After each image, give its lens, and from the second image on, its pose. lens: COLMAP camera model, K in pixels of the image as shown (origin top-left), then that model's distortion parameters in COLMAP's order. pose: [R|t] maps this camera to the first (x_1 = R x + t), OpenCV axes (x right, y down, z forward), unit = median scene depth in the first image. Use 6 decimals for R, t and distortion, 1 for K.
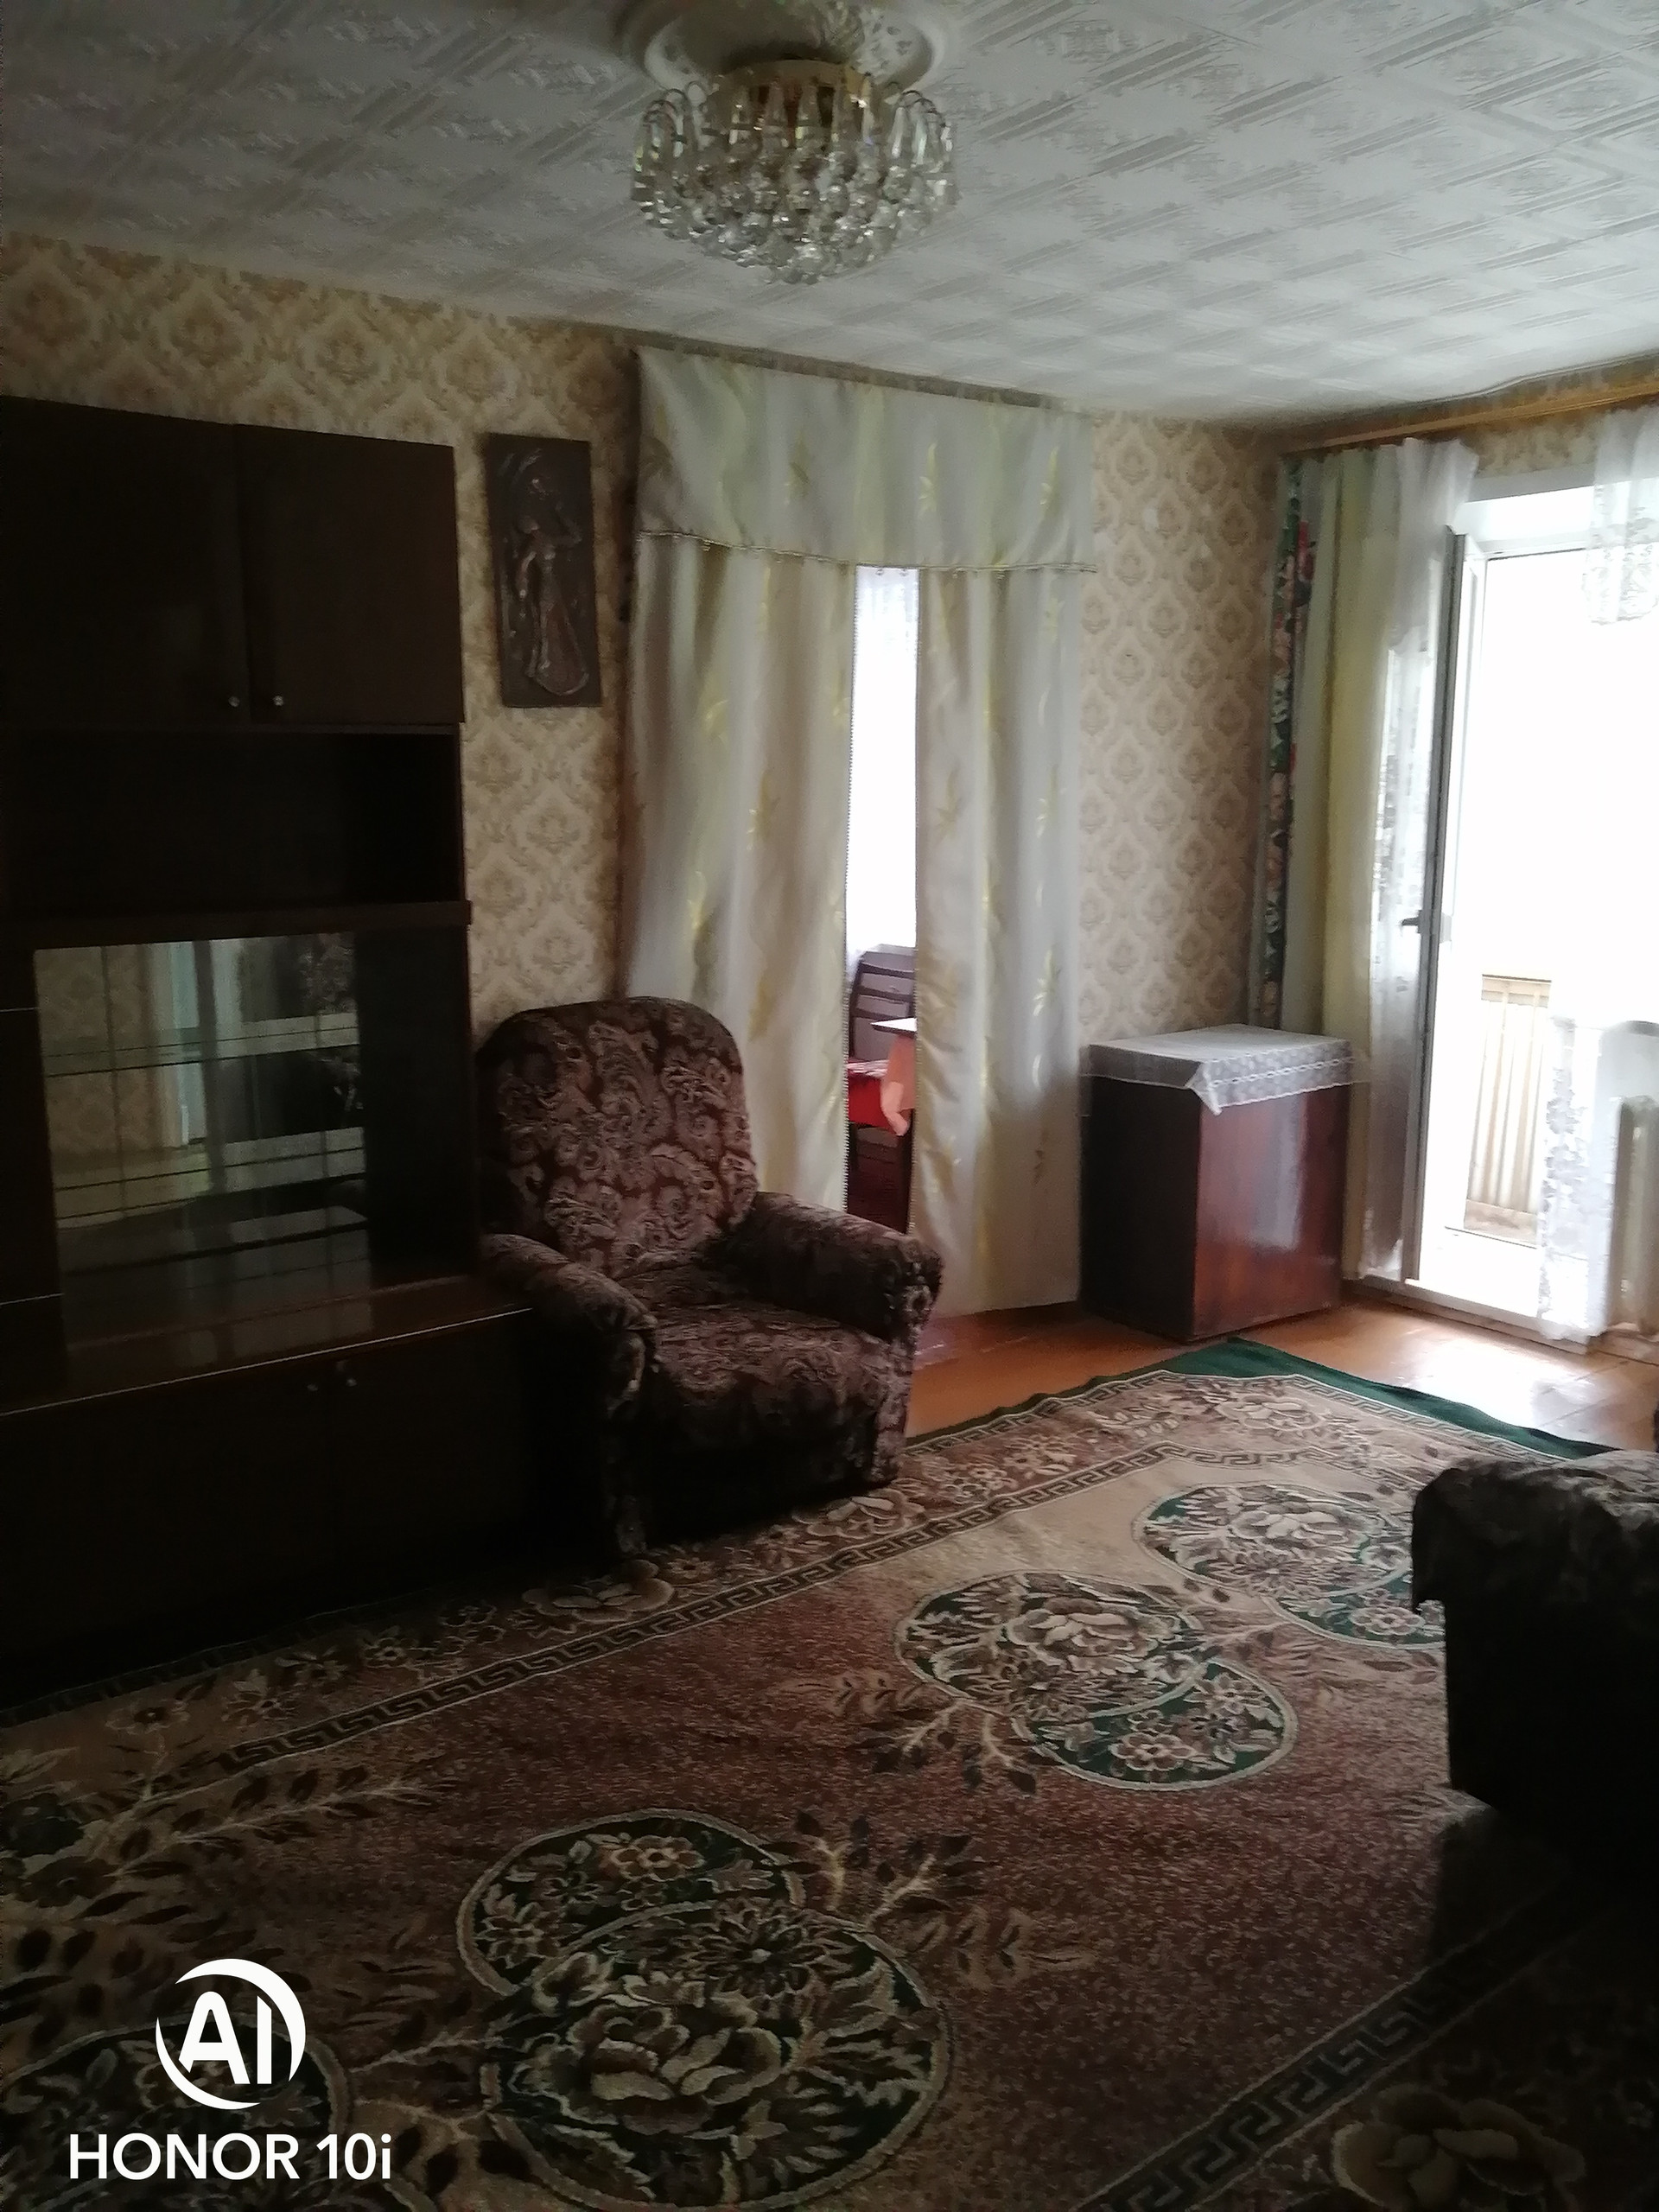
lens RADIAL K [[1707.8, 0, 833.0], [0, 1707.8, 1106.5], [0, 0, 1]] dist [0.002354, 0.016493]
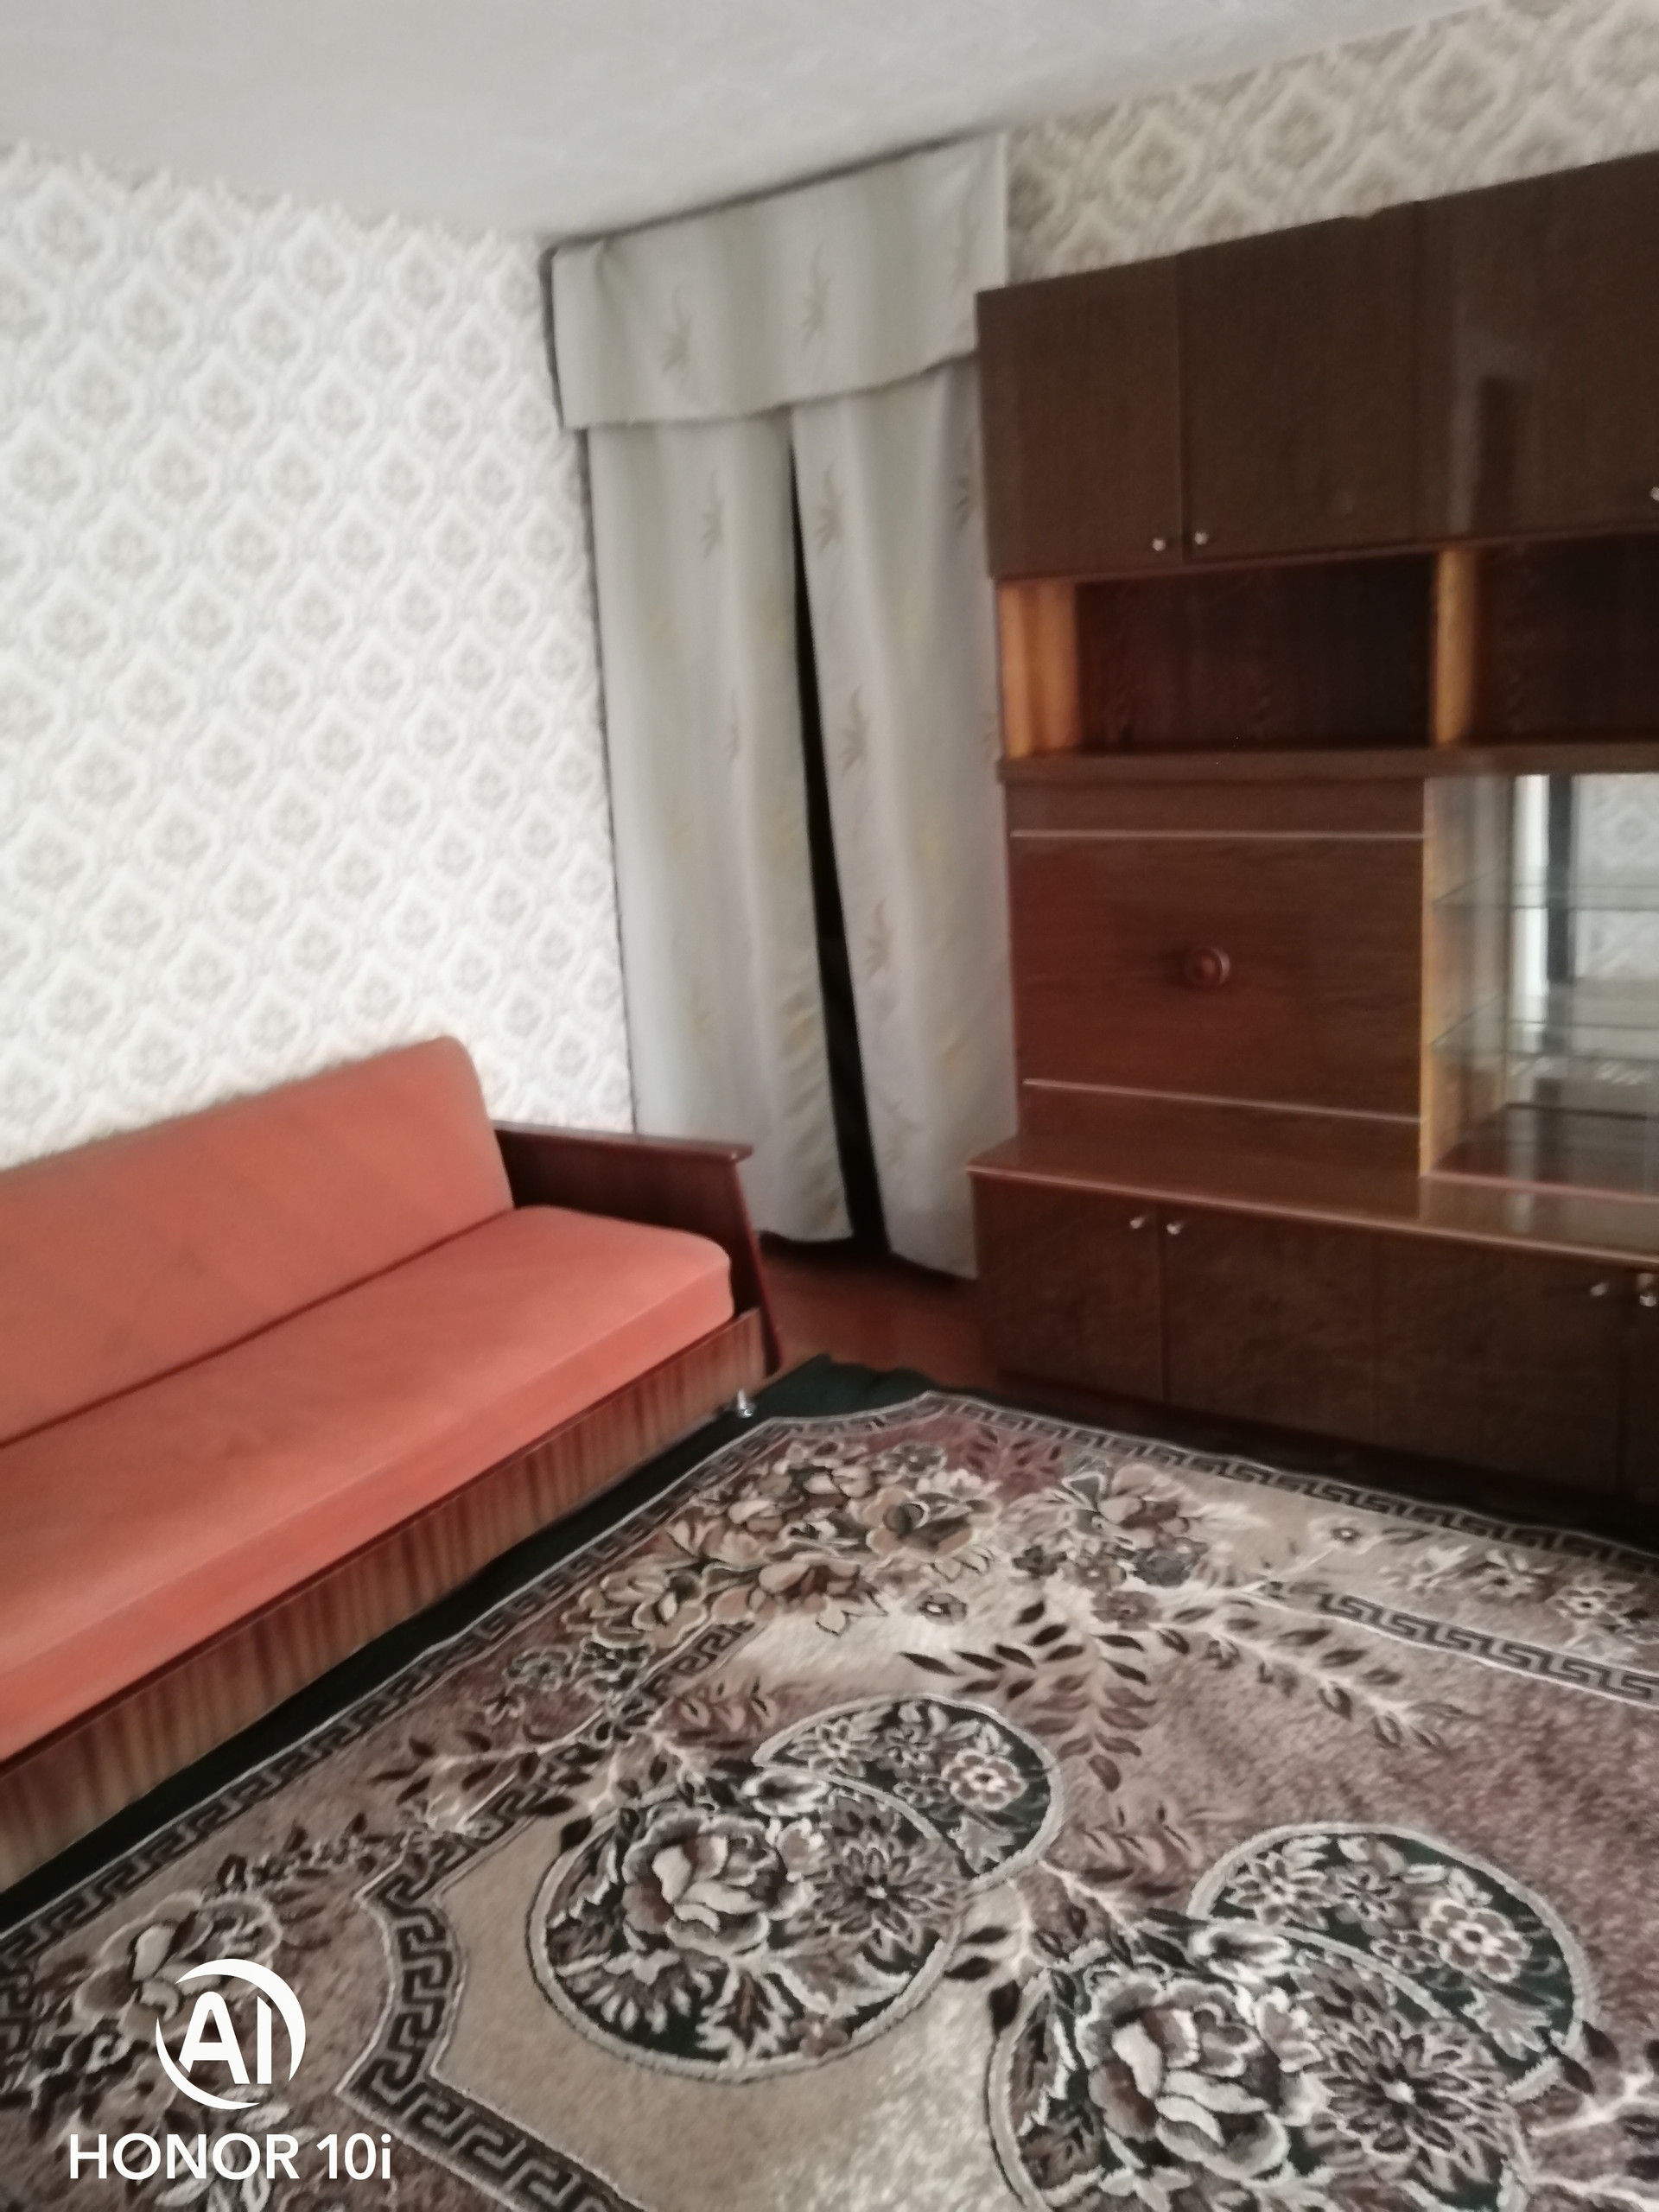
lens RADIAL K [[1707.8, 0, 831.2], [0, 1707.8, 1105.0], [0, 0, 1]] dist [0.002354, 0.016493]
pose [[0.308372, 0.220345, -0.925394, 0.523350], [-0.091715, 0.975158, 0.201631, -0.101115], [0.946834, 0.022695, 0.320921, 0.468904]]
